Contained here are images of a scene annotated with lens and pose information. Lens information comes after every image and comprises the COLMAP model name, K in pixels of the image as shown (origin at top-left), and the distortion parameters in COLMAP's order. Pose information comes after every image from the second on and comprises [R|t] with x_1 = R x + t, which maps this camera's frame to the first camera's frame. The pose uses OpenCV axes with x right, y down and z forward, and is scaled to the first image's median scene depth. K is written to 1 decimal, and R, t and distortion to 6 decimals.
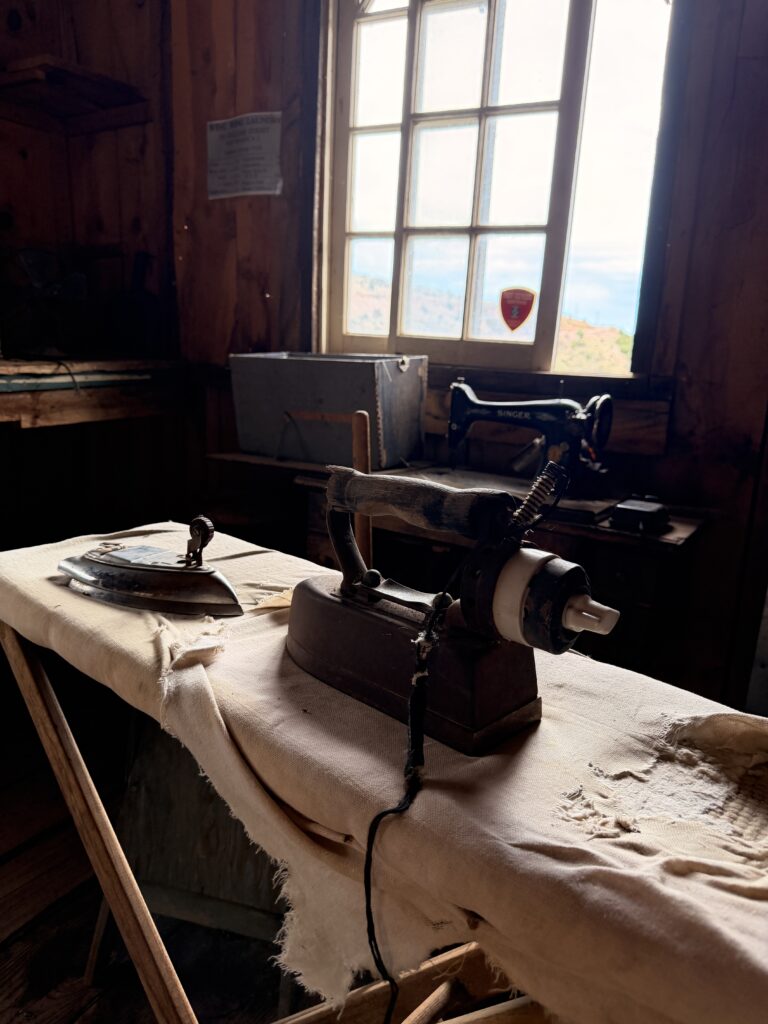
lens RADIAL K [[717.1, 0, 385.4], [0, 717.1, 514.6], [0, 0, 1]] dist [0.006251, -0.001249]
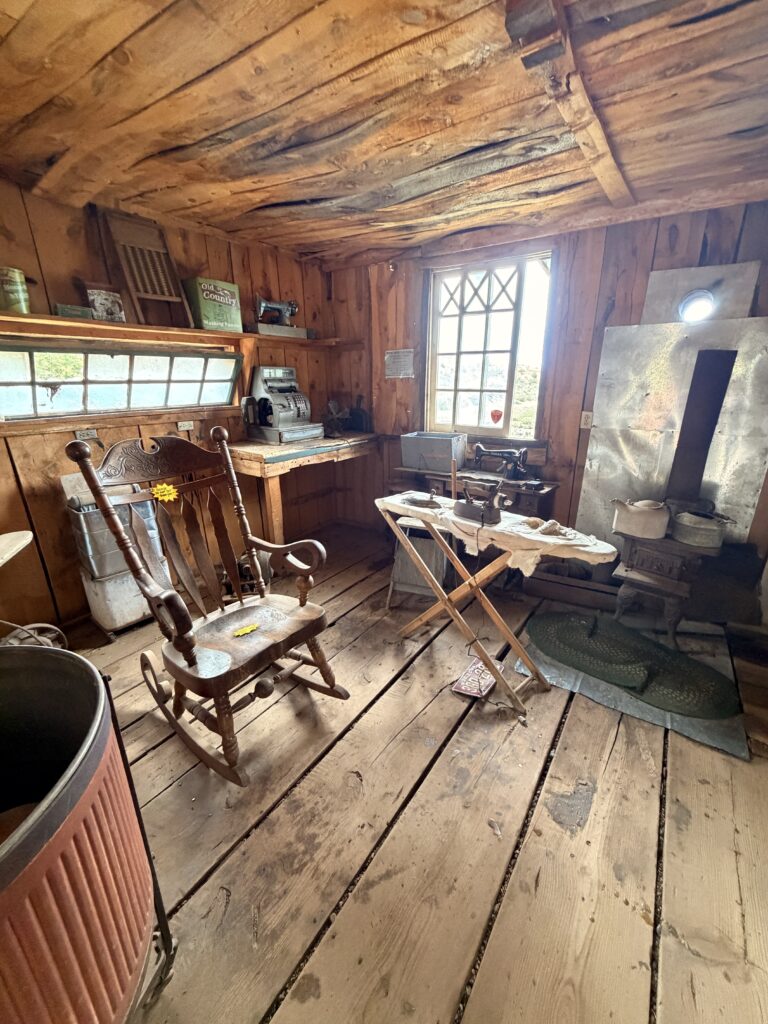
lens RADIAL K [[409.4, 0, 380.8], [0, 409.4, 505.6], [0, 0, 1]] dist [0.002039, 0.000164]
pose [[0.994762, -0.023439, -0.099492, -0.141575], [0.028742, 0.998222, 0.052211, -0.019128], [0.098091, -0.054797, 0.993668, -0.792575]]
